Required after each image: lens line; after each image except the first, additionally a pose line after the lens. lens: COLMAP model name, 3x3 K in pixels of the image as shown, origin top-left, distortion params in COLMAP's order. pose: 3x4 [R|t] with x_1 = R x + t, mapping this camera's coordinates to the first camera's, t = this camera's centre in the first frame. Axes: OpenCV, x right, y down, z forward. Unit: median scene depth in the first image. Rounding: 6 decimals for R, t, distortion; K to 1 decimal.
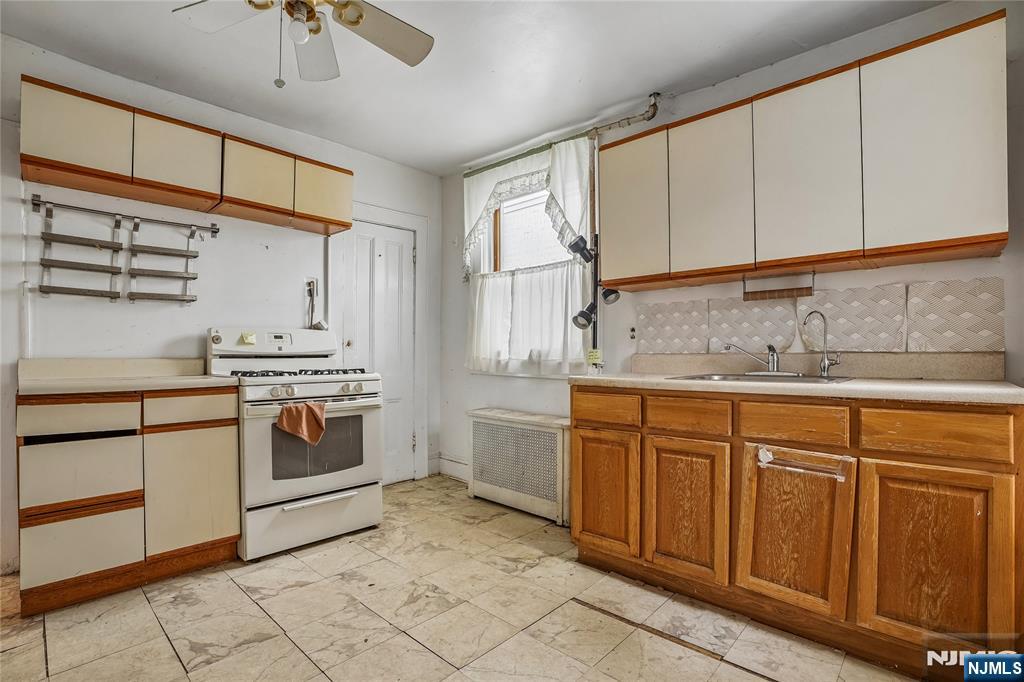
lens RADIAL K [[476.8, 0, 508.9], [0, 476.8, 345.3], [0, 0, 1]] dist [-0.052693, 0.022358]
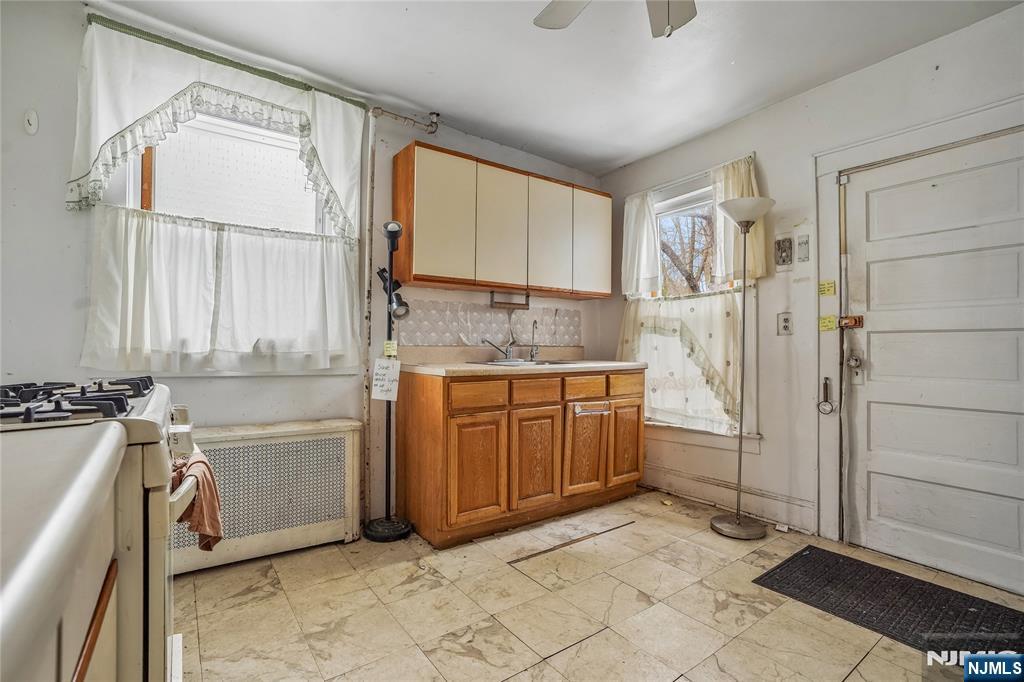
lens RADIAL K [[474.1, 0, 501.5], [0, 474.1, 336.0], [0, 0, 1]] dist [-0.051381, 0.021427]
pose [[0.198691, 0.022592, 0.979802, -0.867354], [-0.026730, 0.999487, -0.017625, 0.011794], [-0.979698, -0.022689, 0.199193, 0.710472]]
